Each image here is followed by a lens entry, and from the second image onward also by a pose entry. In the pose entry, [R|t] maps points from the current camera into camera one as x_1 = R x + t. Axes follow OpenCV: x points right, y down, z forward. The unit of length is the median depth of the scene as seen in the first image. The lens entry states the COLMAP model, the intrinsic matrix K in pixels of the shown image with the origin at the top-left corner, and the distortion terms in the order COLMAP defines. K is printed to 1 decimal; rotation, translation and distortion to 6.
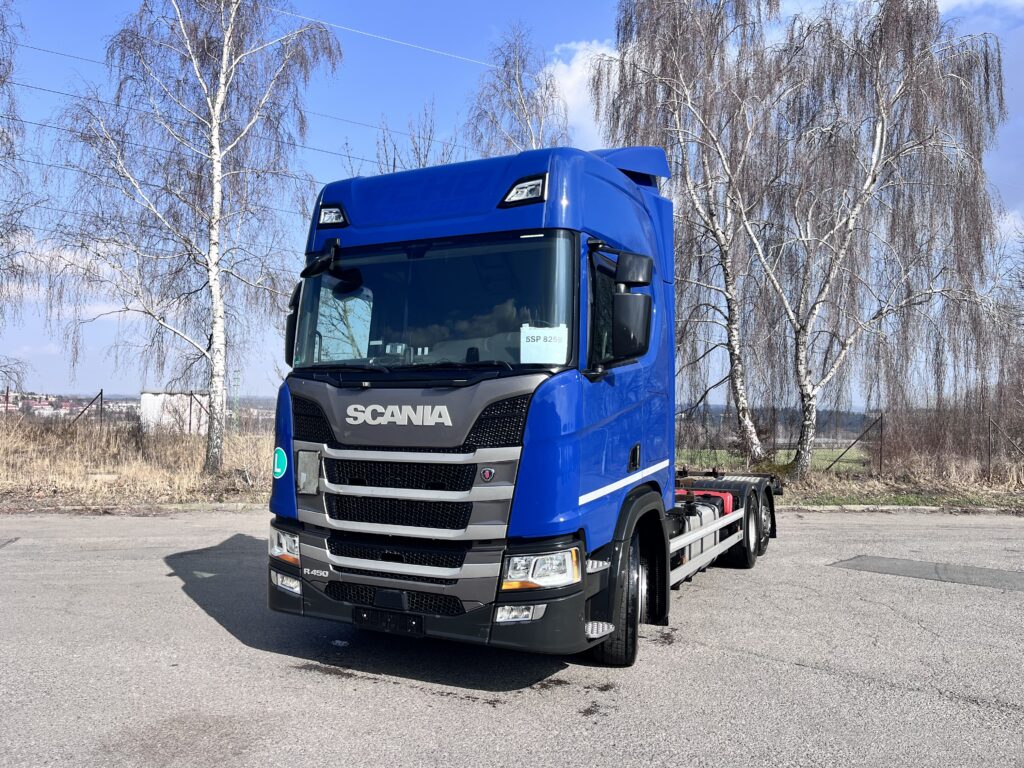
lens RADIAL K [[770.6, 0, 505.0], [0, 770.6, 375.6], [0, 0, 1]] dist [0.056755, -0.078264]
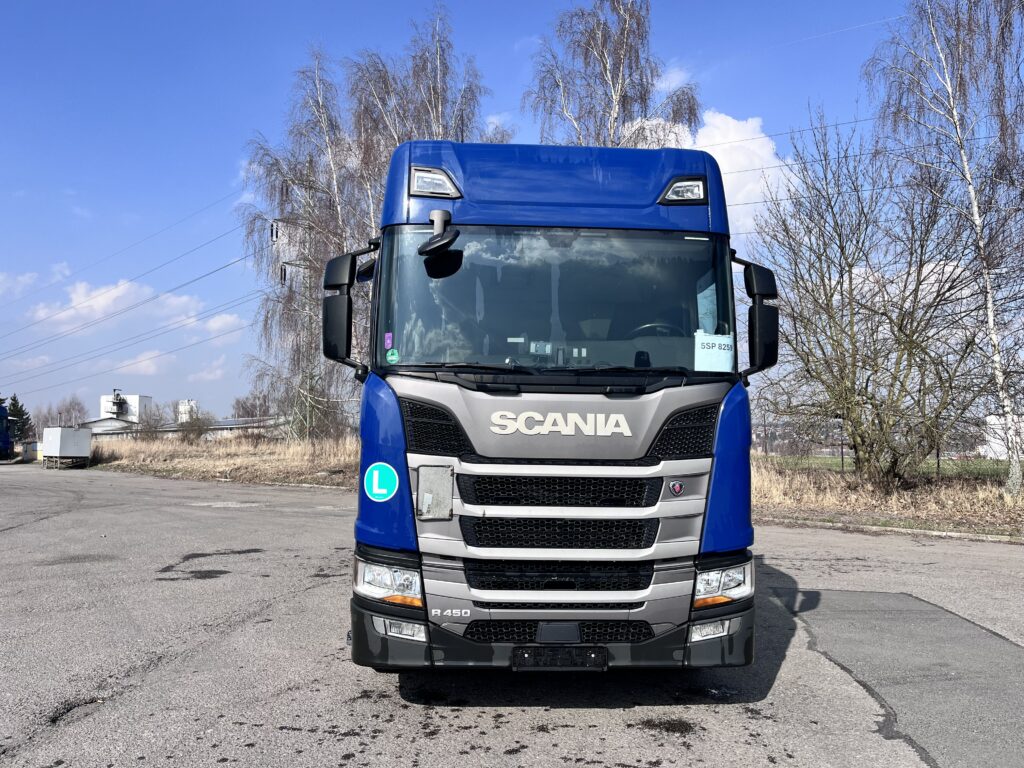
lens RADIAL K [[770.6, 0, 508.7], [0, 770.6, 369.9], [0, 0, 1]] dist [0.056755, -0.078264]
pose [[0.870613, 0.031233, 0.490976, -0.612910], [-0.036149, 0.999346, 0.000528, -0.008751], [-0.490639, -0.018208, 0.871173, 0.253669]]
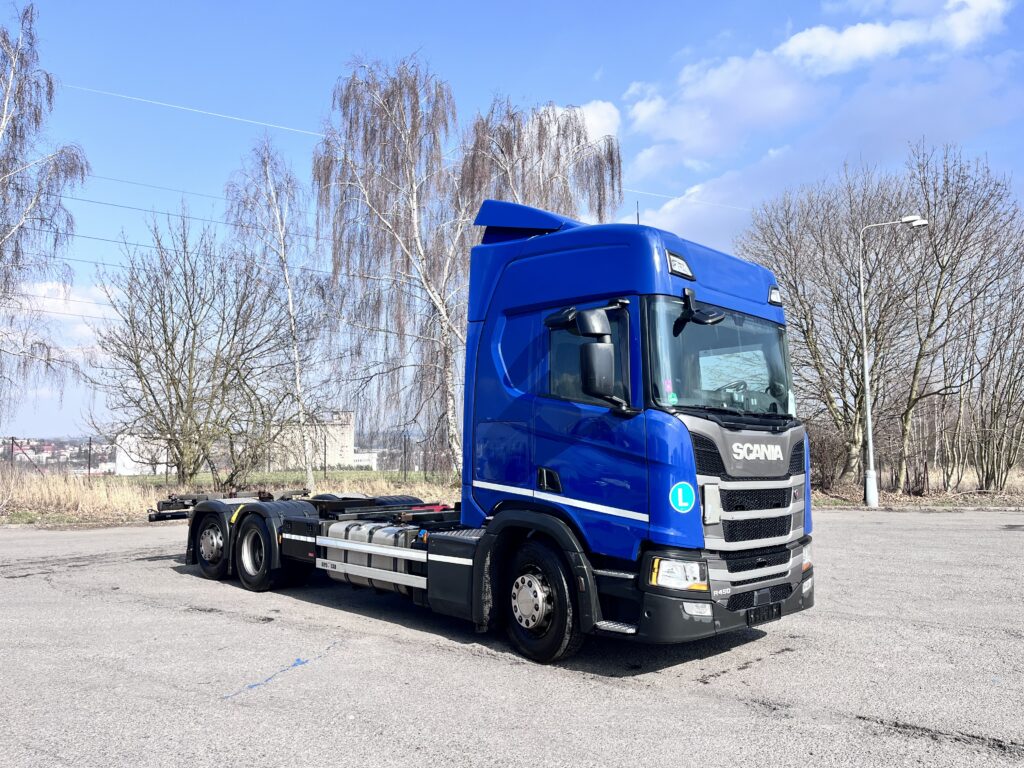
lens RADIAL K [[770.6, 0, 505.6], [0, 770.6, 376.9], [0, 0, 1]] dist [0.056755, -0.078264]
pose [[0.334970, 0.079485, 0.938870, -1.448700], [-0.082980, 0.995052, -0.054636, 0.031607], [-0.938568, -0.059606, 0.339908, 0.941889]]
